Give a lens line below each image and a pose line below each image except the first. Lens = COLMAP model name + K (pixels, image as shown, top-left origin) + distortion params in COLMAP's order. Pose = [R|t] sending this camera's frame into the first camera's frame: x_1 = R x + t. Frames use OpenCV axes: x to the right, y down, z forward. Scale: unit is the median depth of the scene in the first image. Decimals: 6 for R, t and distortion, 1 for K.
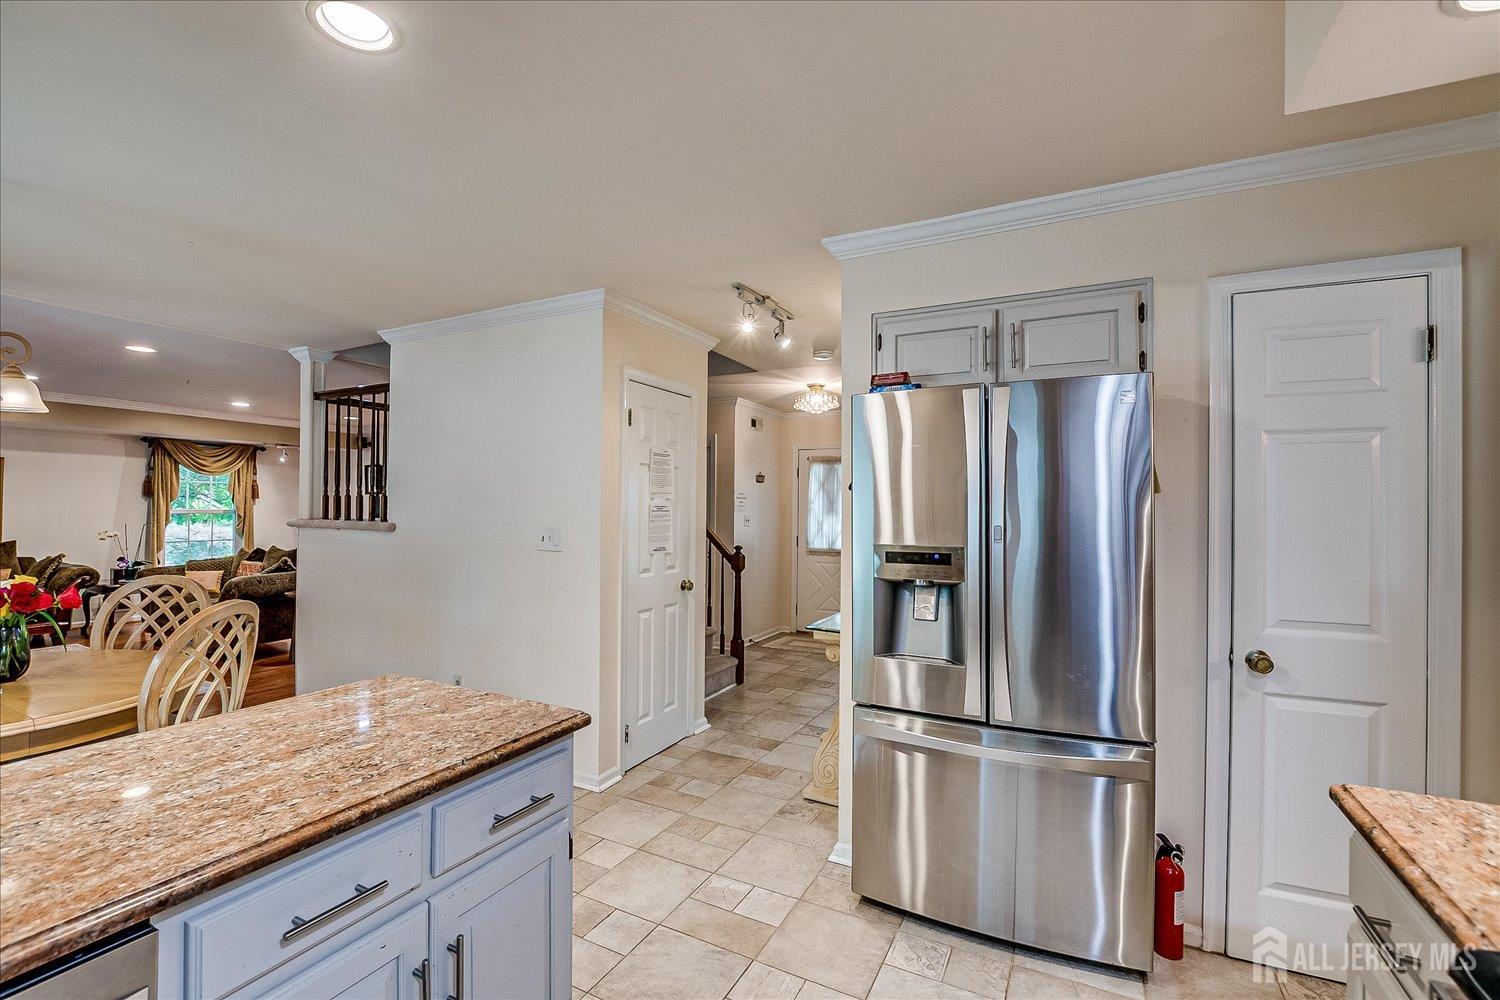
lens RADIAL K [[652.8, 0, 745.7], [0, 652.8, 504.1], [0, 0, 1]] dist [-0.023557, 0.003621]
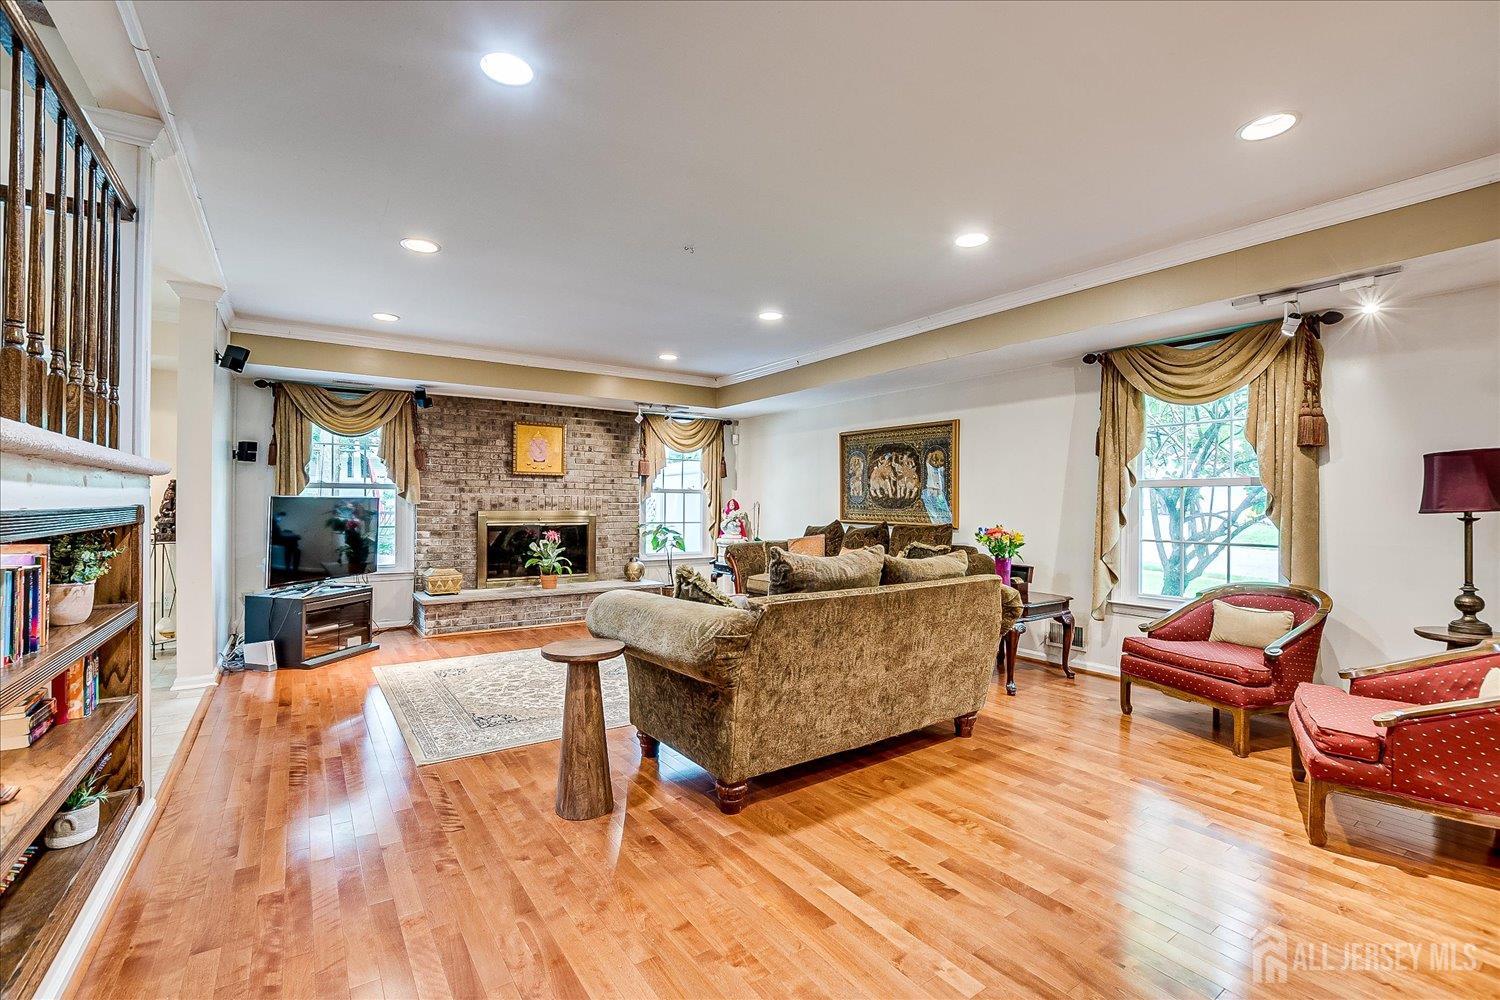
lens RADIAL K [[652.8, 0, 745.1], [0, 652.8, 506.5], [0, 0, 1]] dist [-0.023557, 0.003621]
pose [[-0.475260, -0.008489, -0.879804, -0.279366], [-0.004417, 0.999964, -0.007263, 0.036788], [0.879834, 0.000434, -0.475280, 1.002777]]
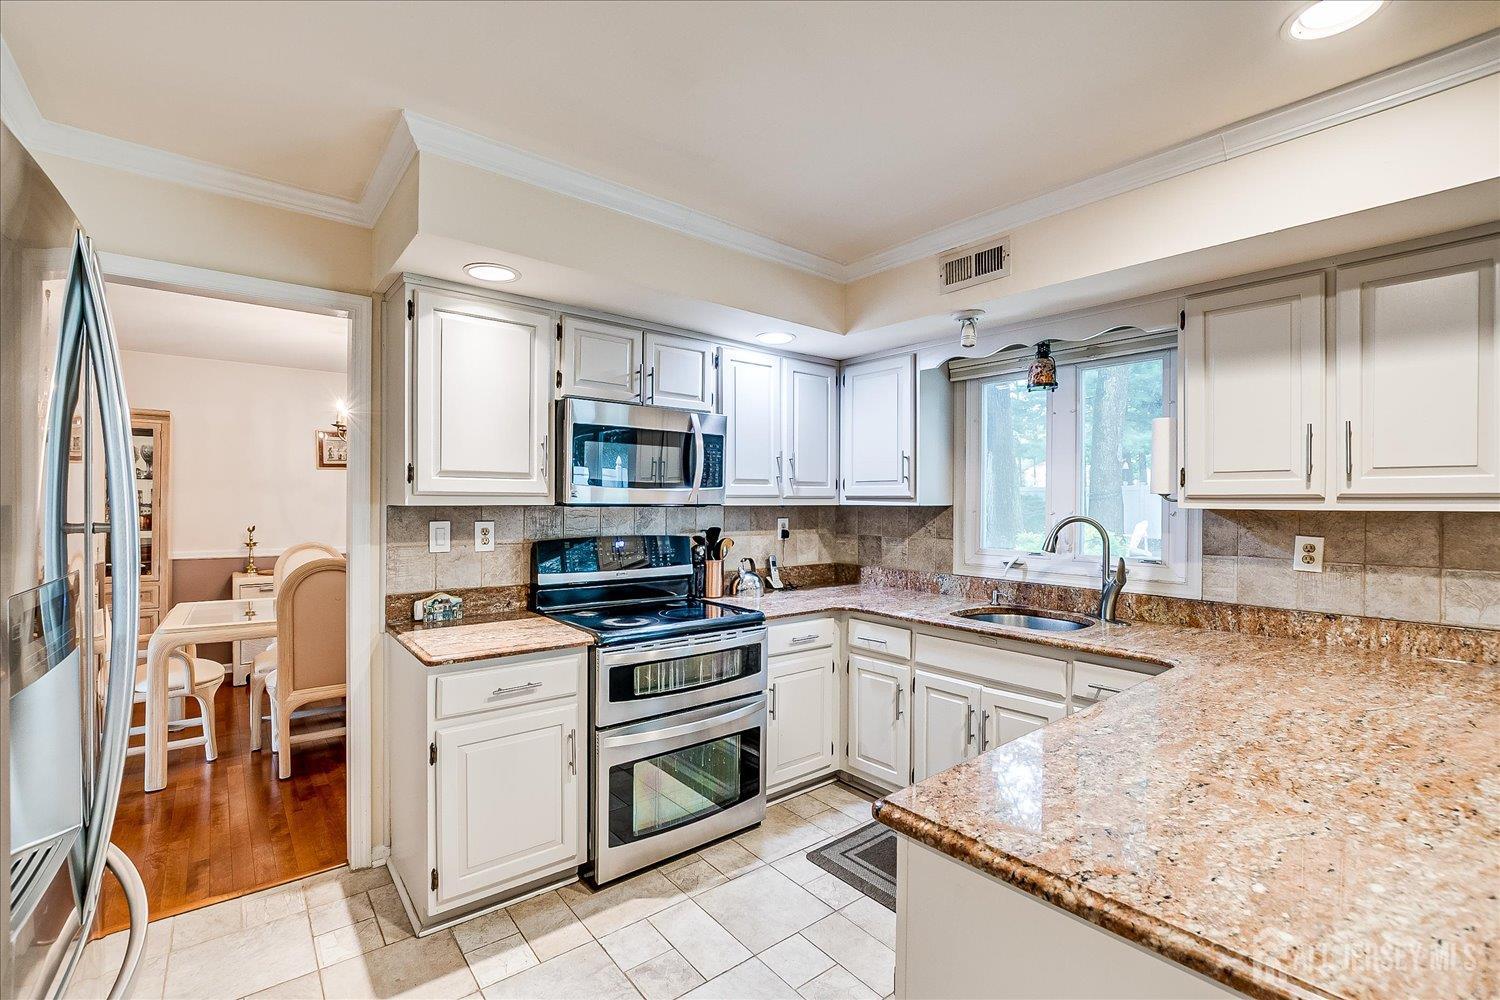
lens RADIAL K [[652.8, 0, 750.7], [0, 652.8, 502.4], [0, 0, 1]] dist [-0.023557, 0.003621]
pose [[-0.918899, -0.016375, 0.394153, -0.078018], [-0.017793, 0.999842, 0.000055, 0.002013], [-0.394091, -0.006962, -0.919045, 0.342226]]
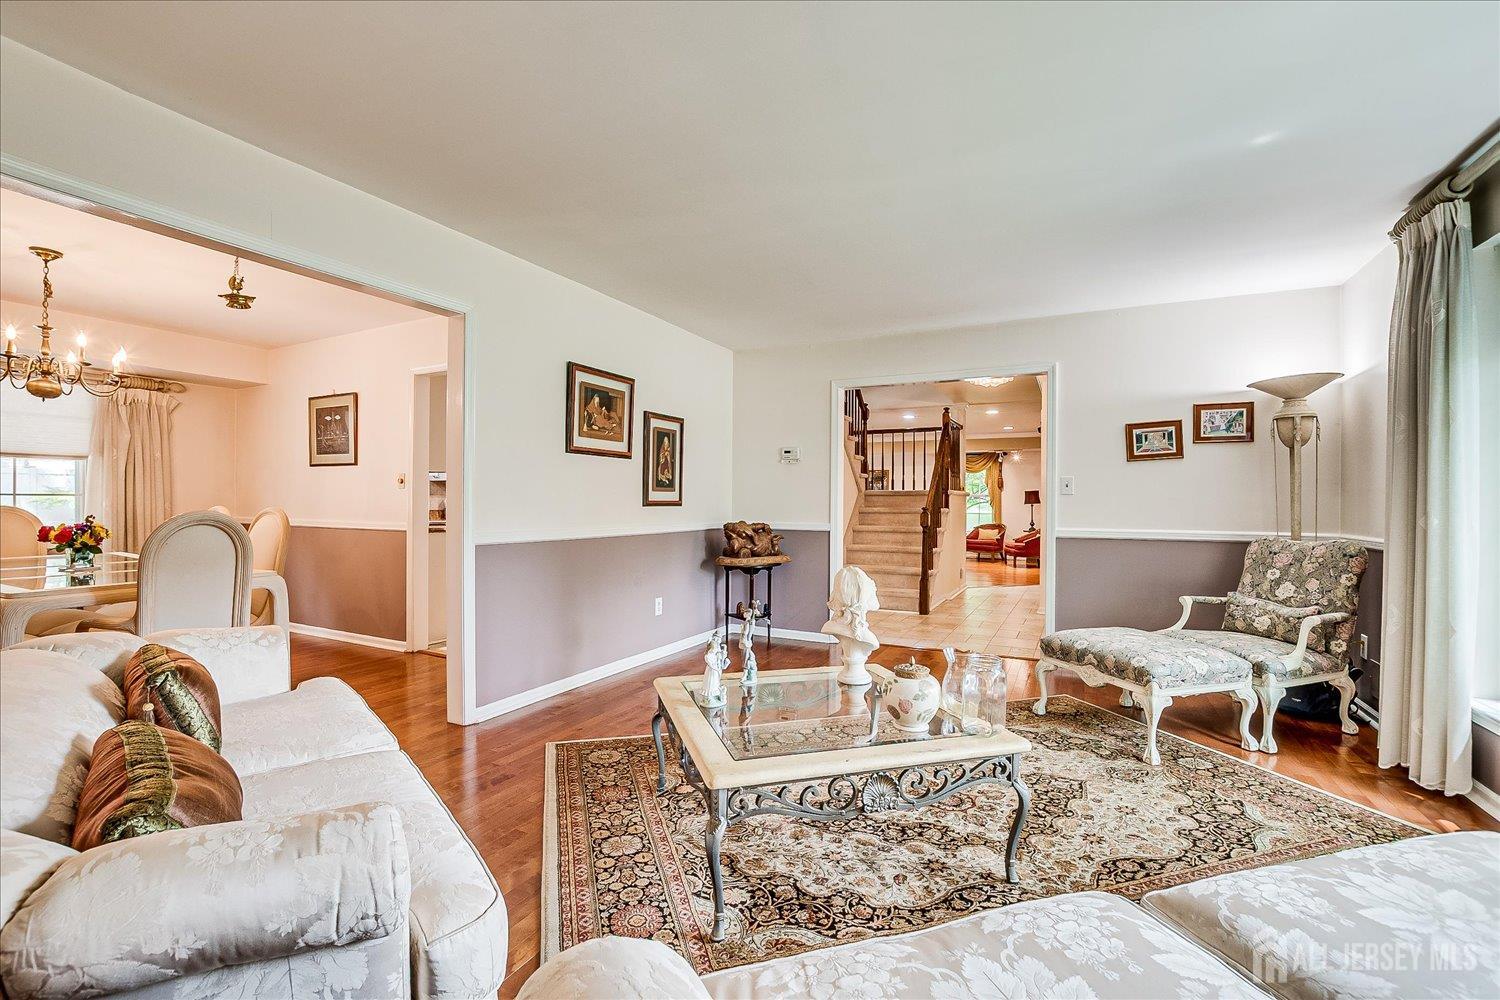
lens RADIAL K [[652.8, 0, 747.7], [0, 652.8, 502.1], [0, 0, 1]] dist [-0.023557, 0.003621]
pose [[-0.005412, -0.006705, -0.999963, 0.876867], [0.000219, 0.999977, -0.006706, 0.041177], [0.999985, -0.000255, -0.005410, 0.473305]]
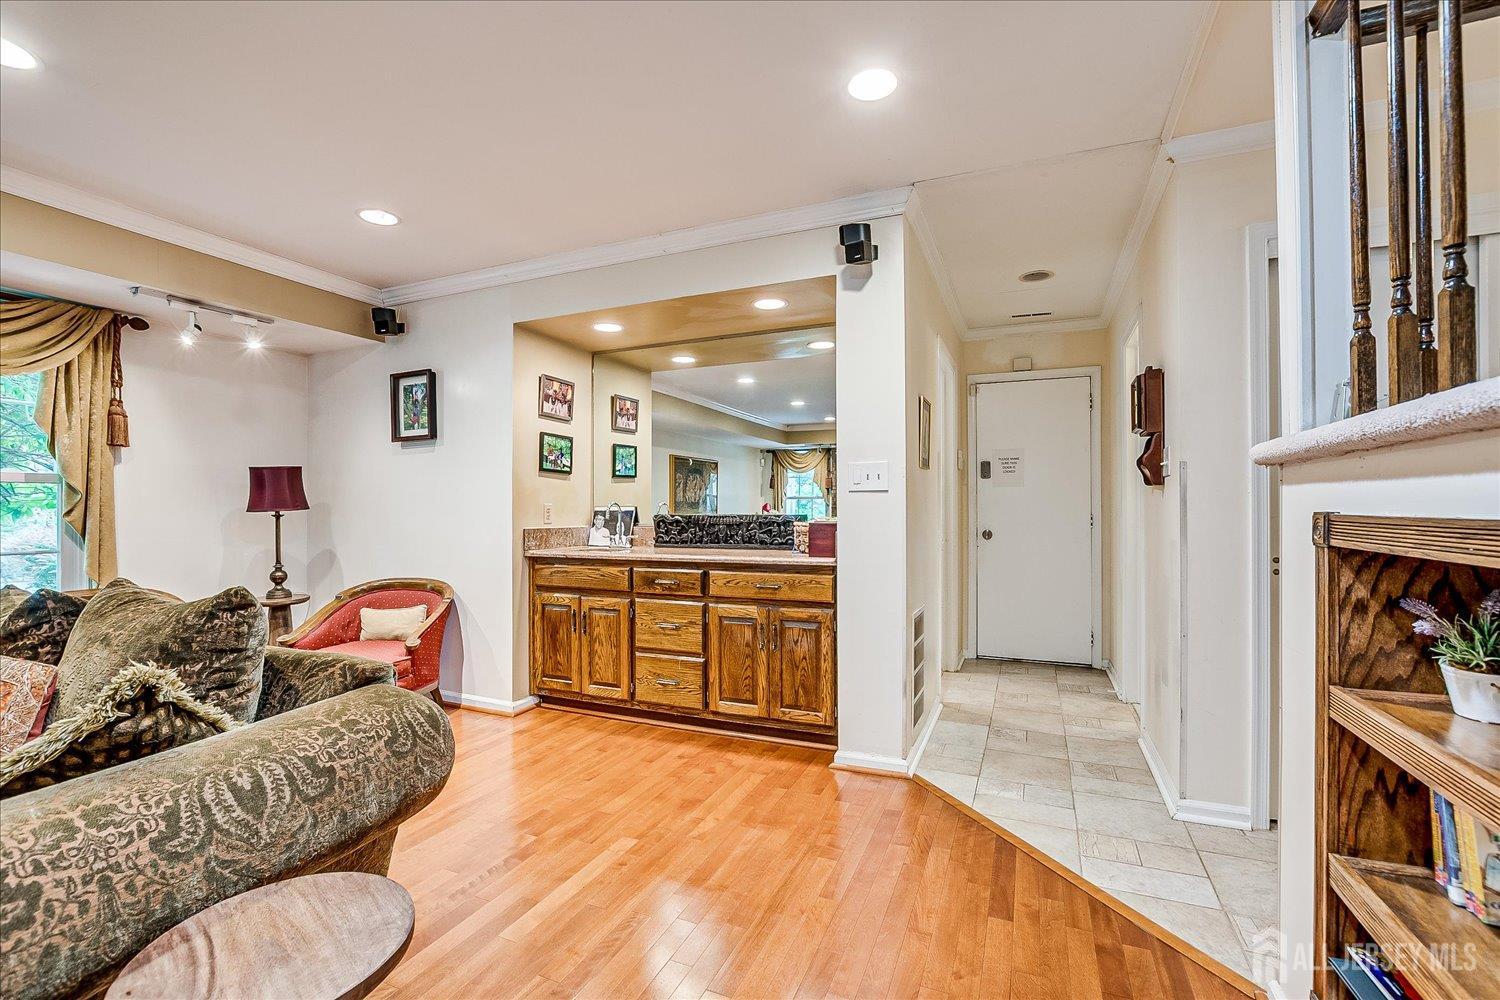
lens RADIAL K [[652.8, 0, 740.8], [0, 652.8, 508.9], [0, 0, 1]] dist [-0.023557, 0.003621]
pose [[0.998515, -0.008097, 0.053875, -0.457241], [0.007733, 0.999946, 0.006956, 0.033643], [-0.053929, -0.006529, 0.998523, 0.668784]]
